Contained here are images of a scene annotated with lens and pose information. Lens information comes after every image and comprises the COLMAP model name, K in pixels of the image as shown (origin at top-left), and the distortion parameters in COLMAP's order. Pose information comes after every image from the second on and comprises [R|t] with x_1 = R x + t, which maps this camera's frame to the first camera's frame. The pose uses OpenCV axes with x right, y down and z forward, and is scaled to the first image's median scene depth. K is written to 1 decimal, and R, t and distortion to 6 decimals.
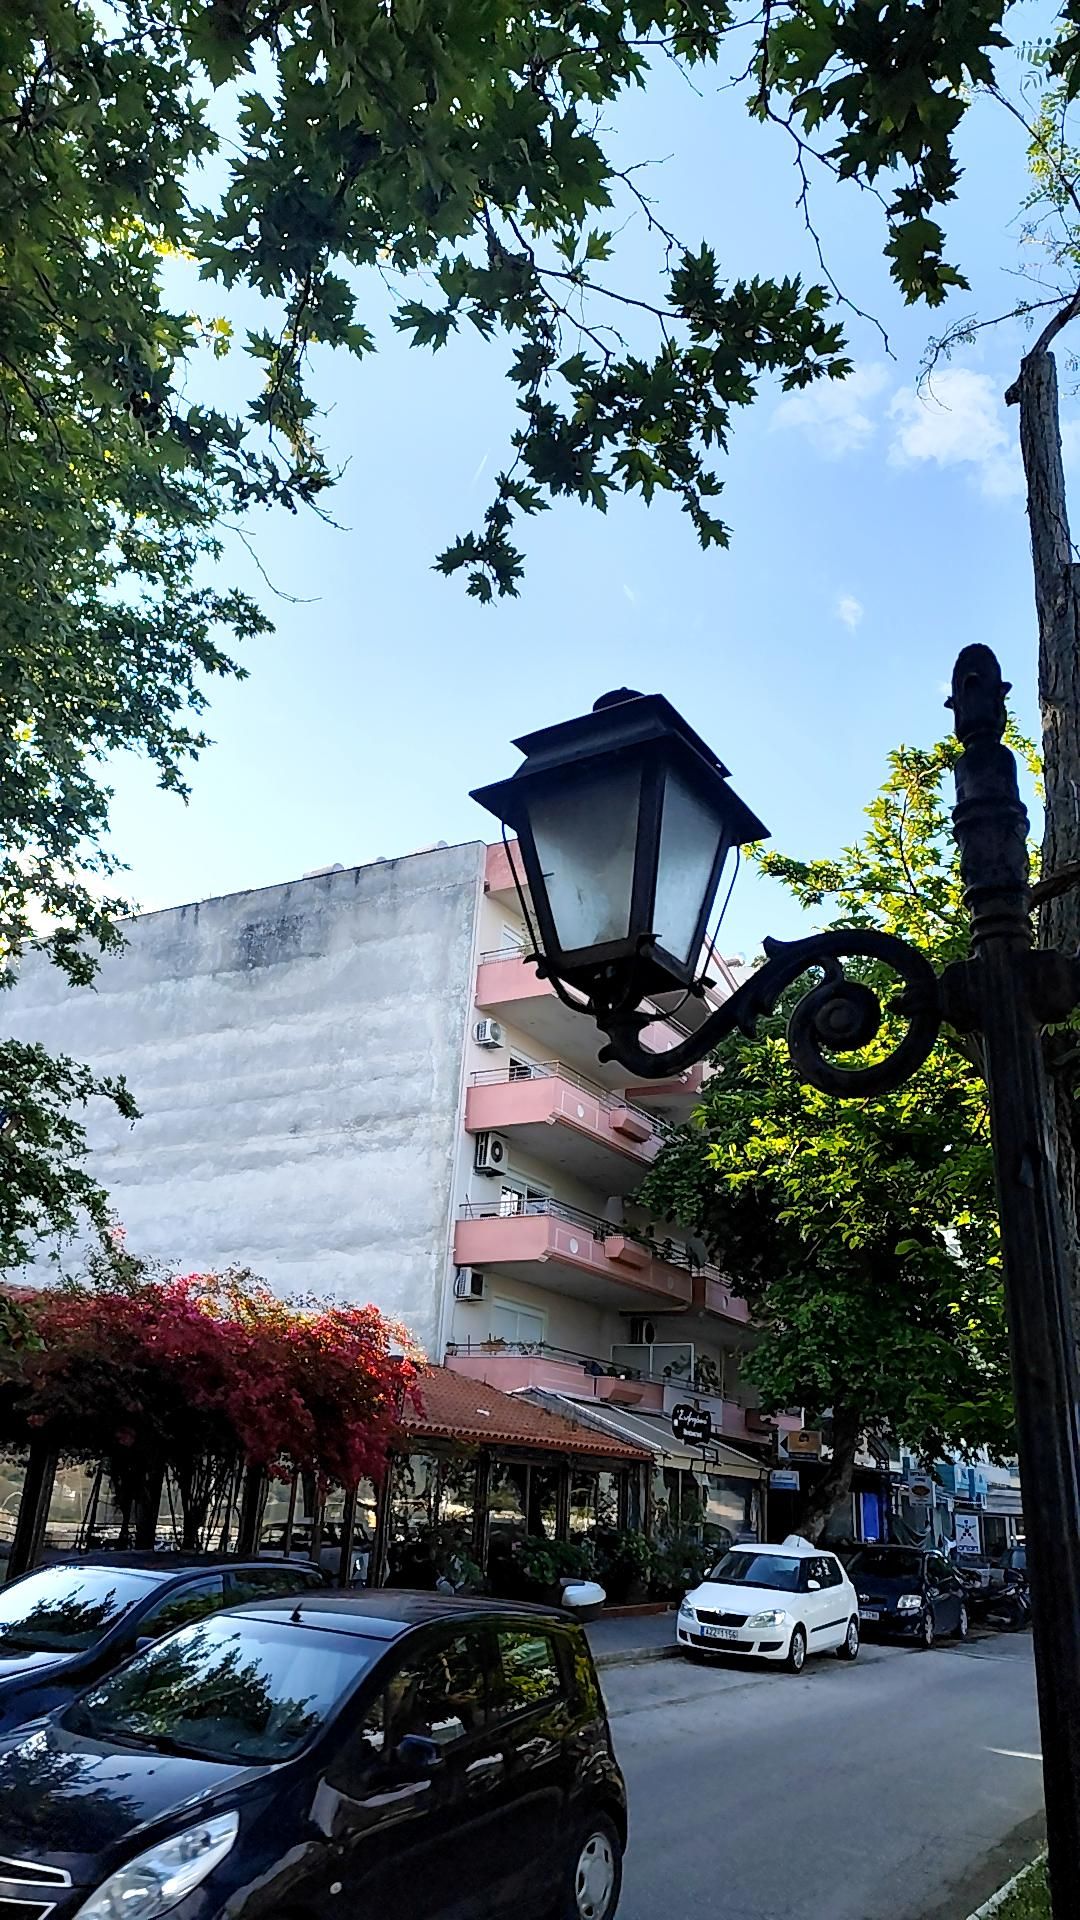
lens RADIAL K [[1246.3, 0, 546.0], [0, 1246.3, 962.7], [0, 0, 1]] dist [0.054139, -0.059119]
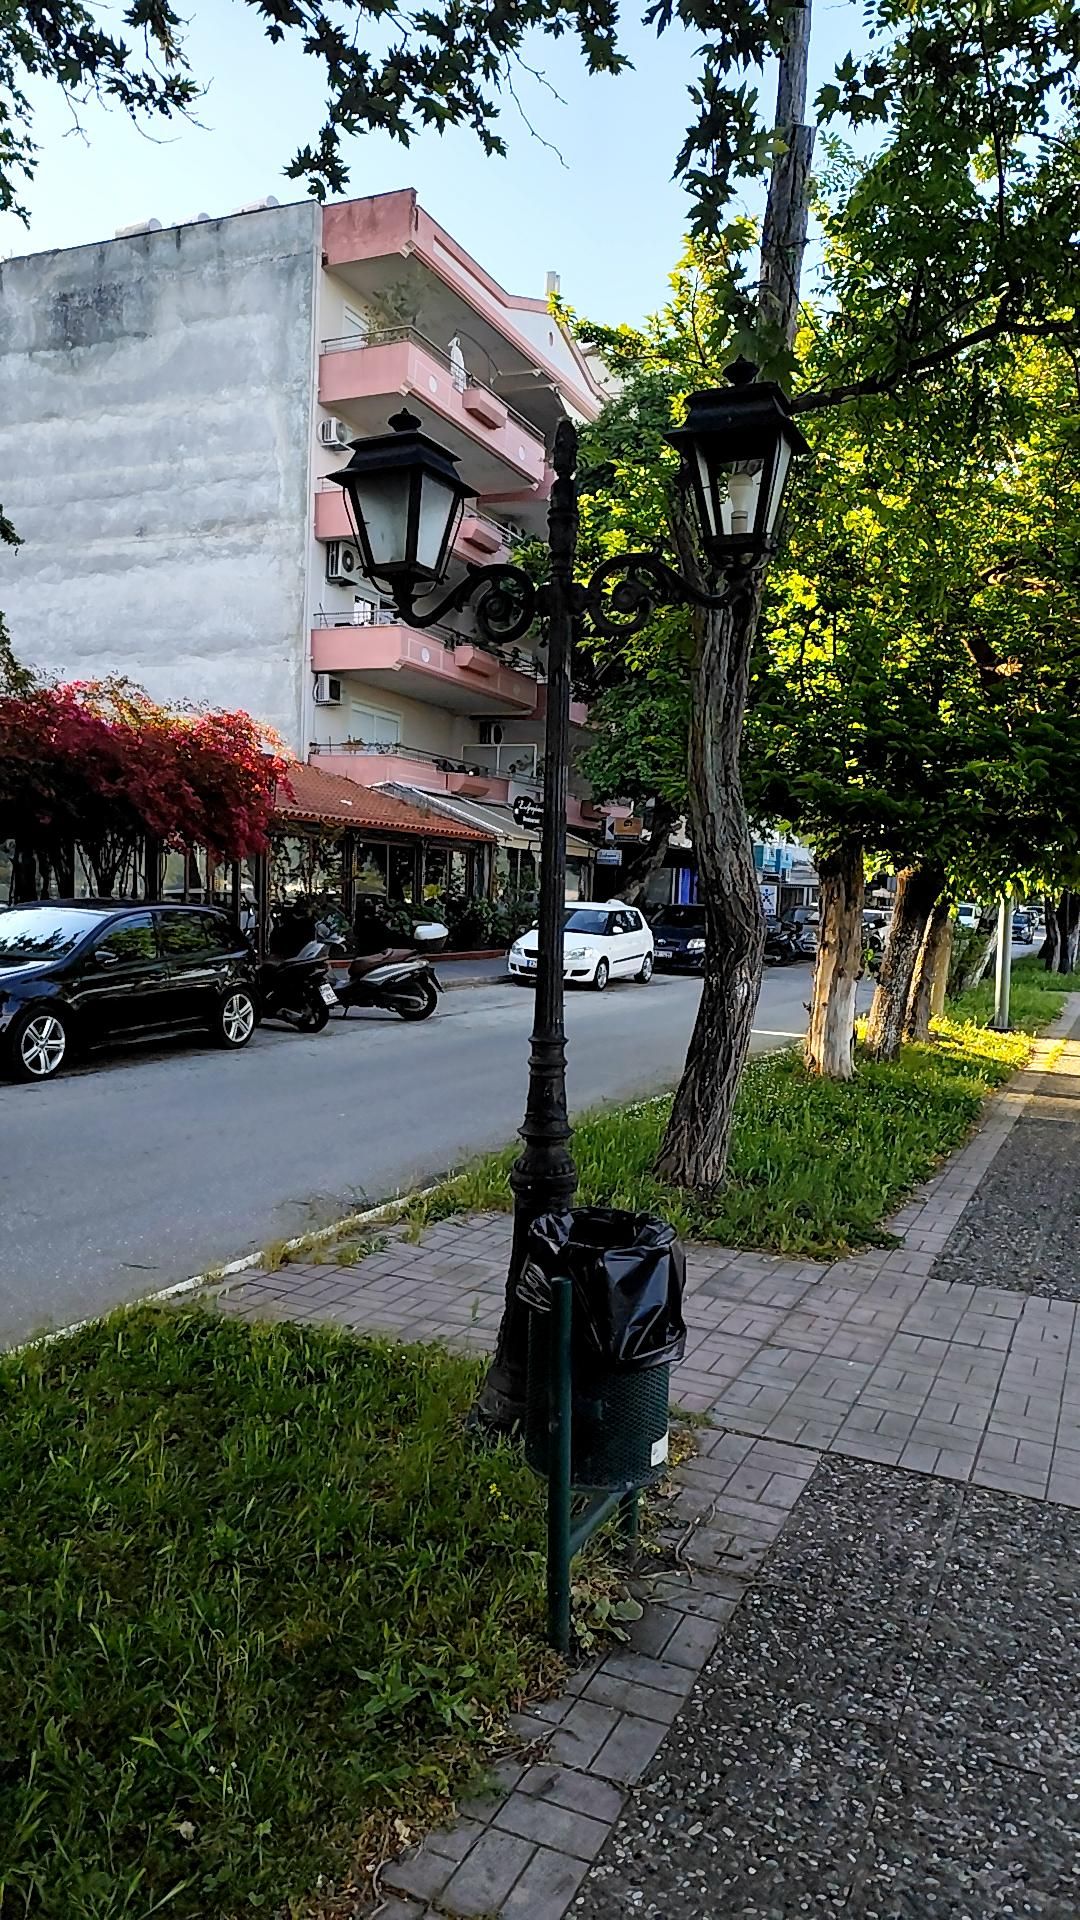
lens RADIAL K [[1286.7, 0, 536.7], [0, 1286.7, 991.0], [0, 0, 1]] dist [0.054748, -0.044194]
pose [[0.995123, -0.019015, 0.096789, 0.005003], [-0.028247, 0.885212, 0.464330, -0.034046], [-0.094509, -0.464799, 0.880358, -0.111807]]
